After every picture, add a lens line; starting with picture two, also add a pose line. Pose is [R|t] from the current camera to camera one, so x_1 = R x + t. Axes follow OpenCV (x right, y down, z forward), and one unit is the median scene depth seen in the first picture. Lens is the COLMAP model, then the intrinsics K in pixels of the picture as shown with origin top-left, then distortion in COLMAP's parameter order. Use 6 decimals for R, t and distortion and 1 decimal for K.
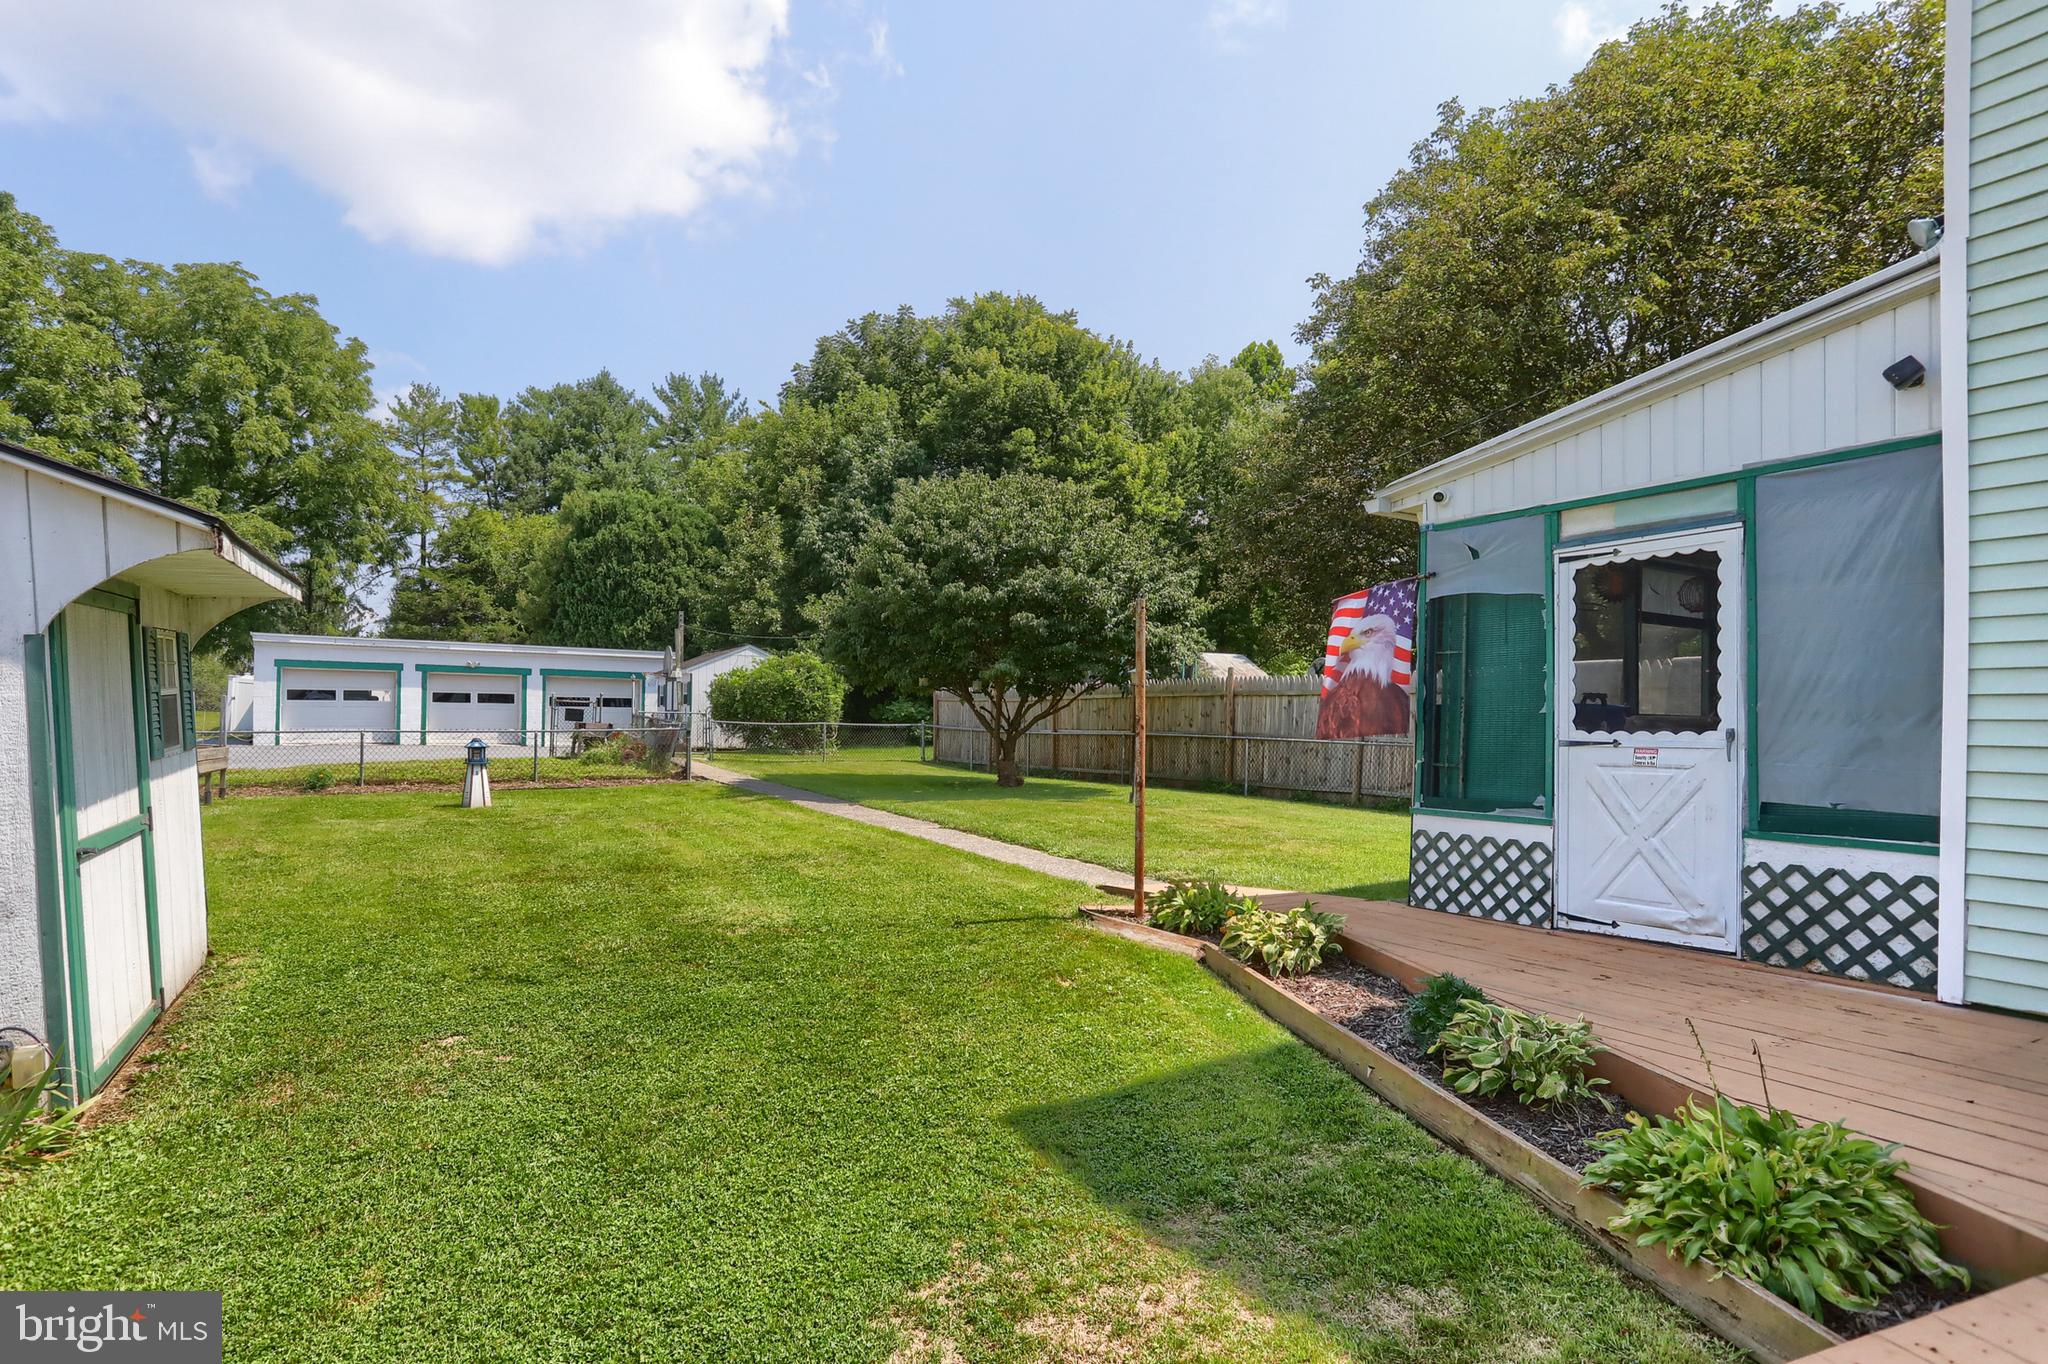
lens RADIAL K [[1014.5, 0, 1024.0], [0, 1014.5, 682.0], [0, 0, 1]] dist [-0.046624, 0.007016]
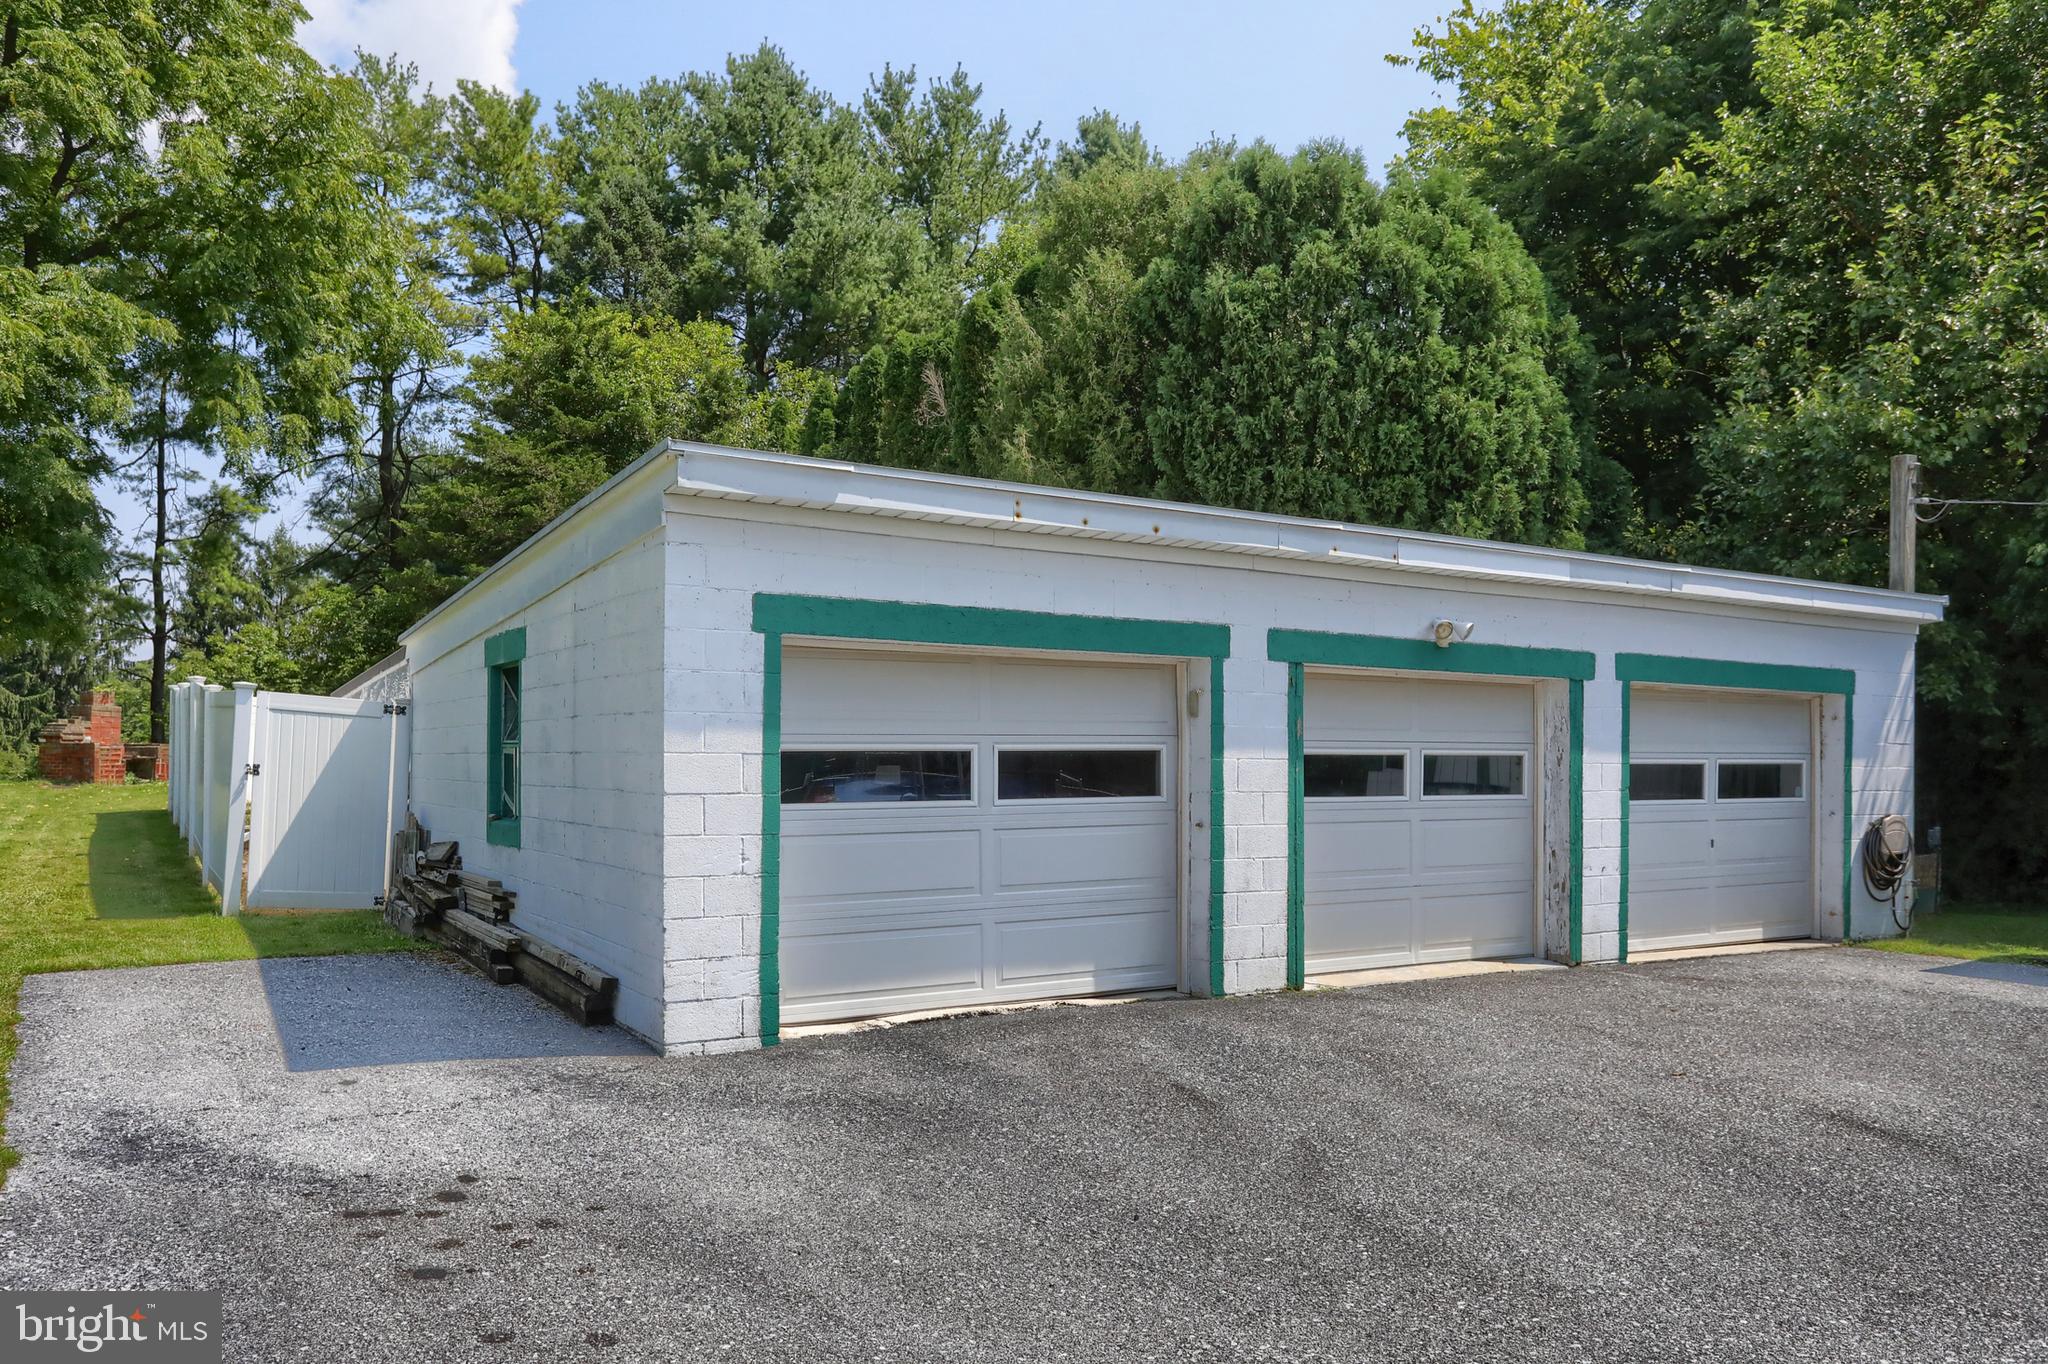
lens RADIAL K [[1406.9, 0, 1025.6], [0, 1406.9, 719.3], [0, 0, 1]] dist [-0.001467, -0.000775]
pose [[0.999525, -0.002096, 0.030751, -0.401172], [0.001602, 0.999869, 0.016089, -0.001788], [-0.030781, -0.016032, 0.999398, 0.411193]]
